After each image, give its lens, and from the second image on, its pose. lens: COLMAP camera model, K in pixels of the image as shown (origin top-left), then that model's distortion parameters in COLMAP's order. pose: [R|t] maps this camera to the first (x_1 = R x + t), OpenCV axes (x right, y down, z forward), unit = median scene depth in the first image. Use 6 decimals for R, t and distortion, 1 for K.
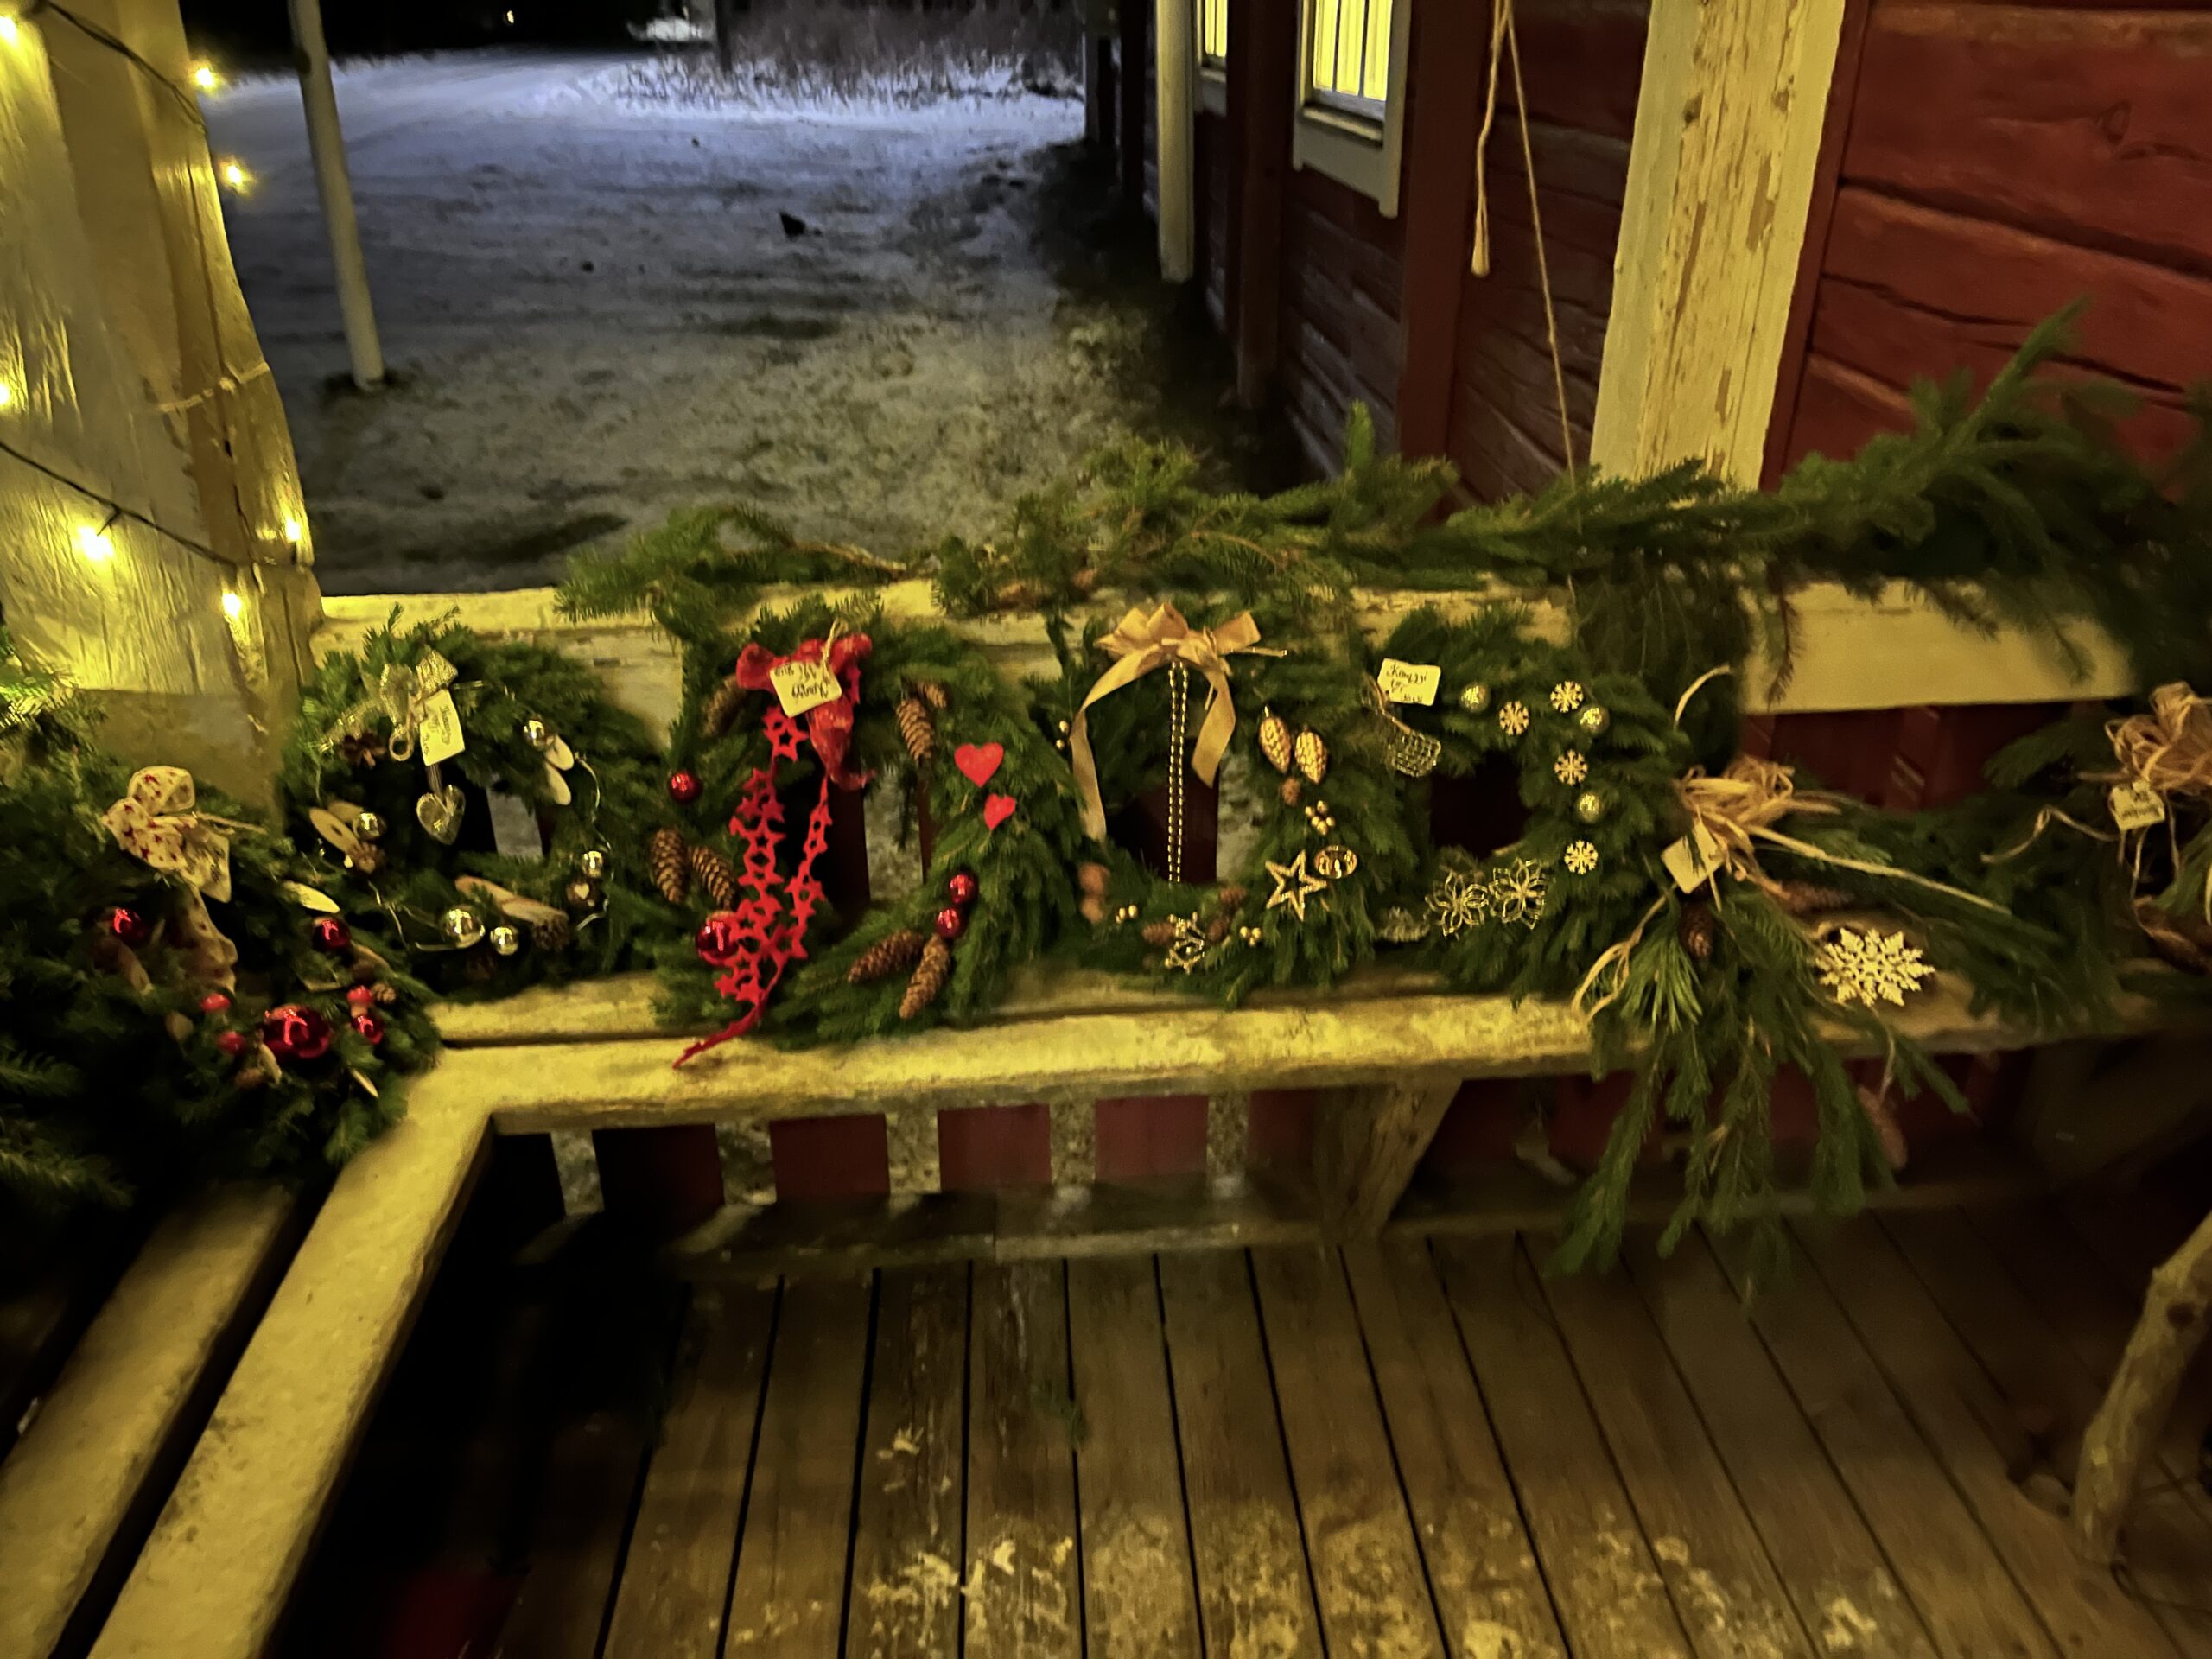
lens RADIAL K [[1647.9, 0, 1103.2], [0, 1647.9, 838.3], [0, 0, 1]] dist [0.052115, -0.080087]
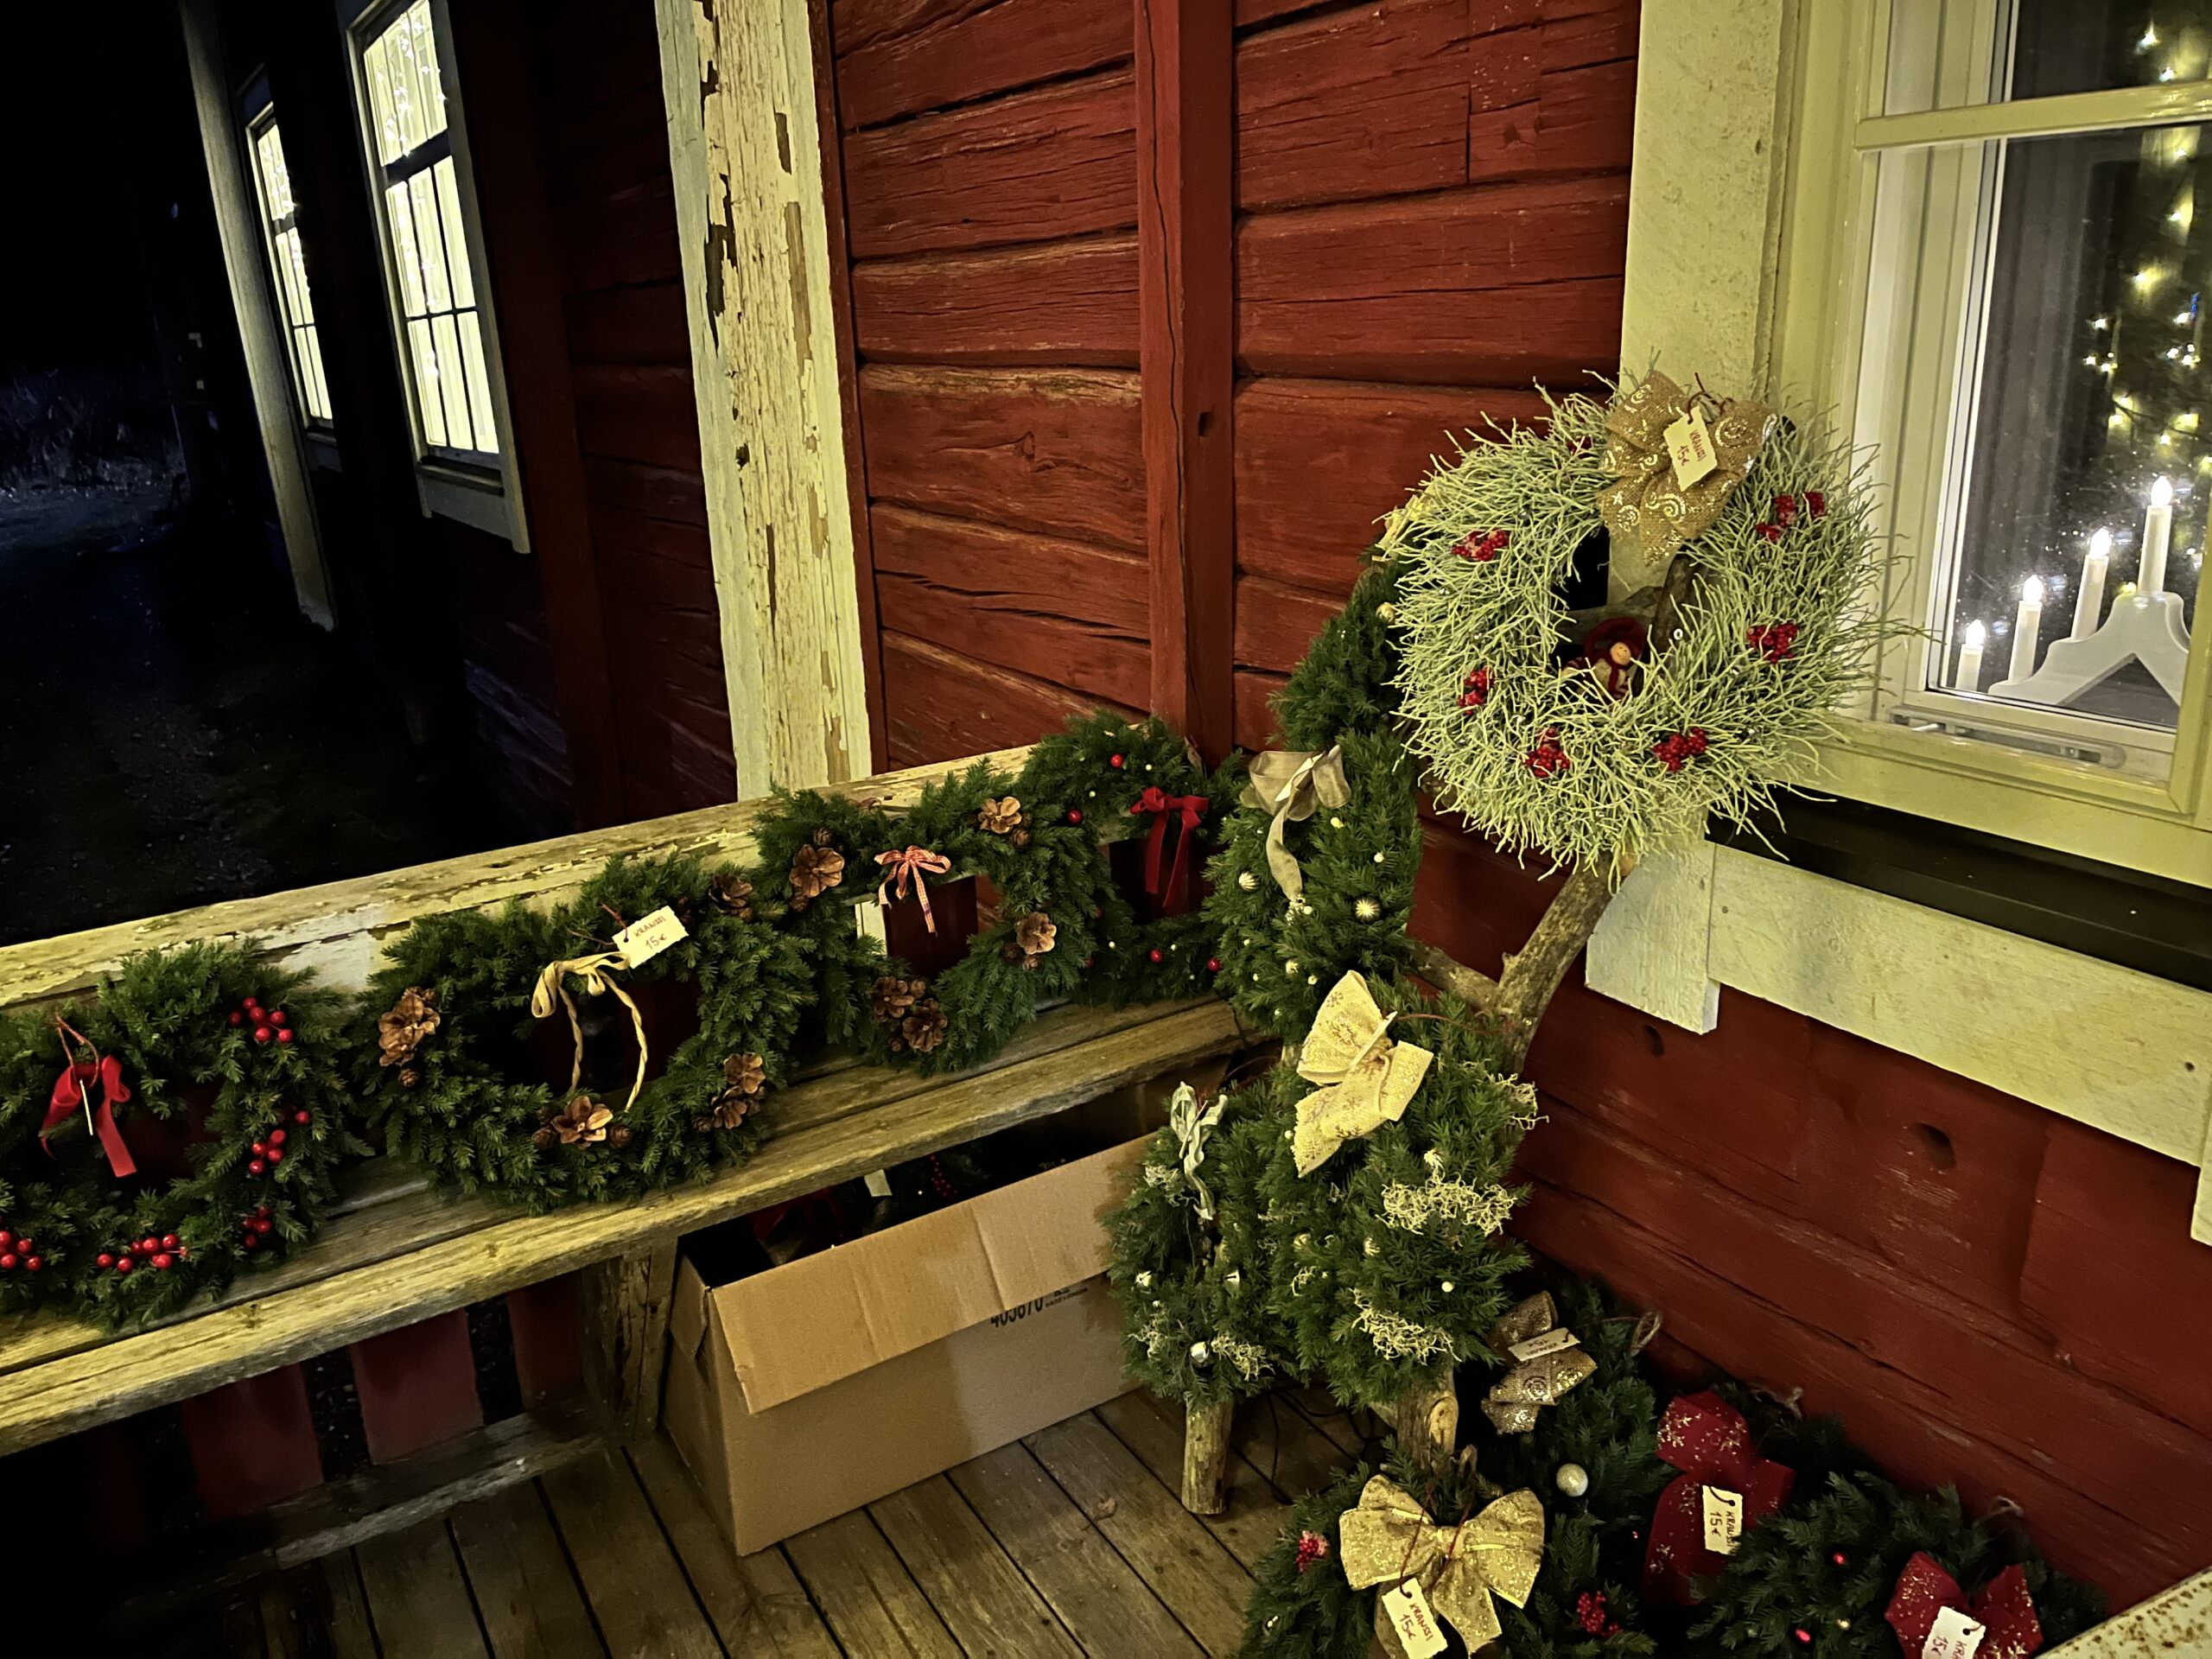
lens RADIAL K [[1647.9, 0, 1107.8], [0, 1647.9, 825.7], [0, 0, 1]] dist [0.052115, -0.080087]
pose [[0.882234, -0.162689, 0.441809, 0.005439], [0.241590, 0.961869, -0.128230, 0.051211], [-0.404101, 0.219866, 0.887897, -0.144381]]
